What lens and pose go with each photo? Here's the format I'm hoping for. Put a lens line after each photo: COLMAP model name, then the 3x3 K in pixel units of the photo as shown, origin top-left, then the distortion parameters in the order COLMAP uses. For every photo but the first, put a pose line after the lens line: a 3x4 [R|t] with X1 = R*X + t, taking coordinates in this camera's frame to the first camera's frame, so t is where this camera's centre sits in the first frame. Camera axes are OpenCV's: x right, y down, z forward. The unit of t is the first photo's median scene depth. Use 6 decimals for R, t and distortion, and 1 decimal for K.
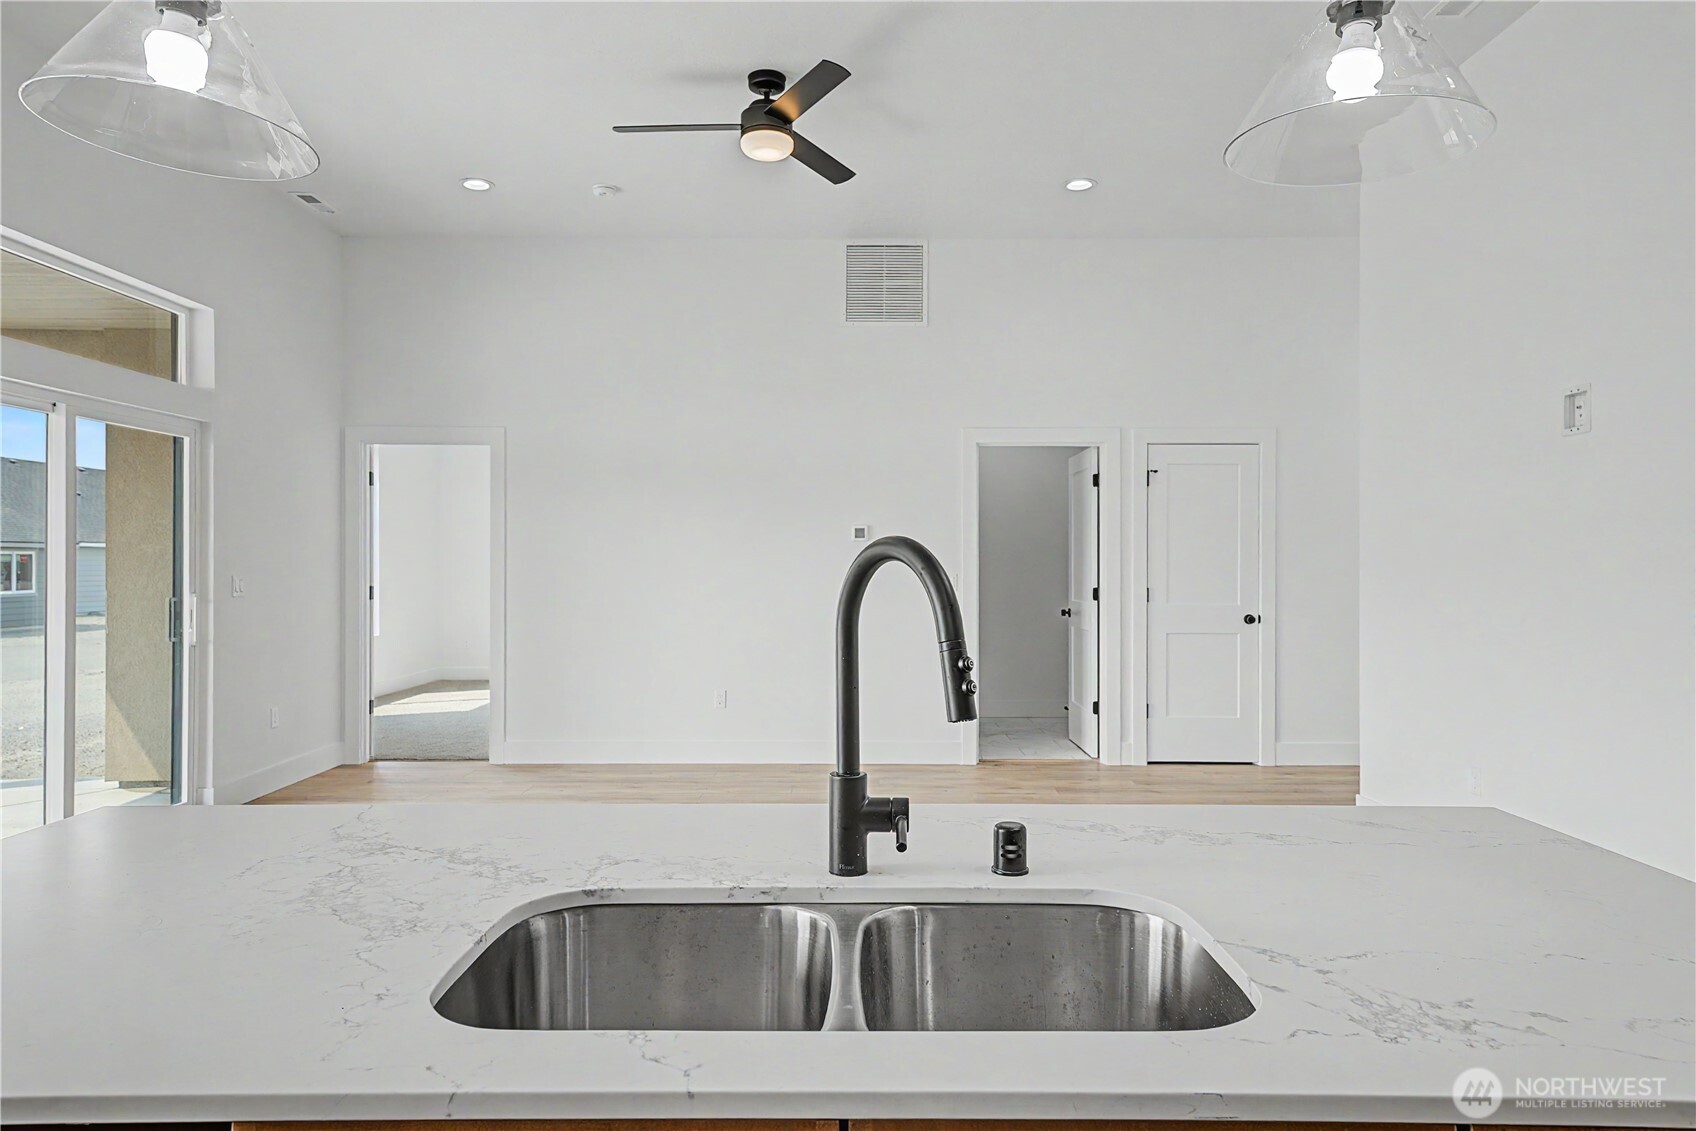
lens RADIAL K [[1083.0, 0, 848.0], [0, 1083.0, 565.5], [0, 0, 1]] dist [0.006272, 0.001851]
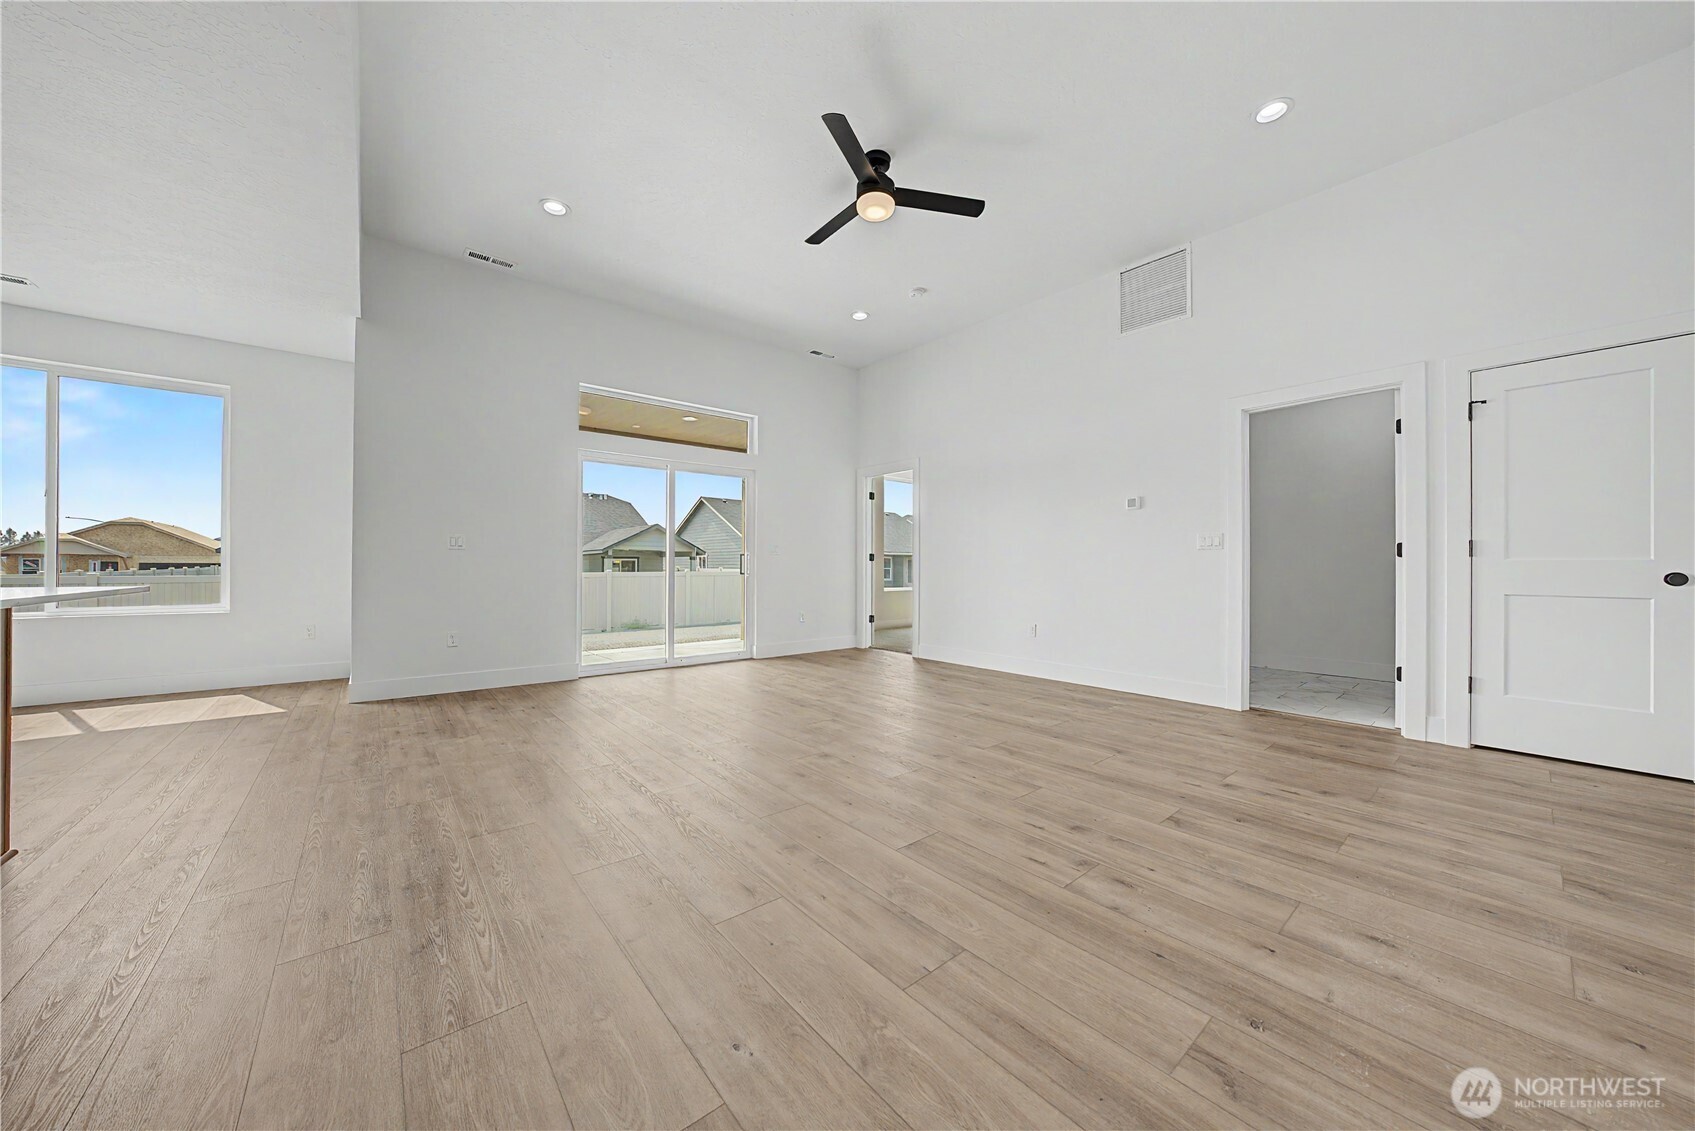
lens RADIAL K [[581.0, 0, 855.7], [0, 581.0, 566.7], [0, 0, 1]] dist [-0.026387, 0.004984]
pose [[0.641859, 0.000879, -0.766822, 0.309277], [-0.004901, 0.999984, -0.002957, 0.044994], [0.766807, 0.005656, 0.641853, 0.344784]]
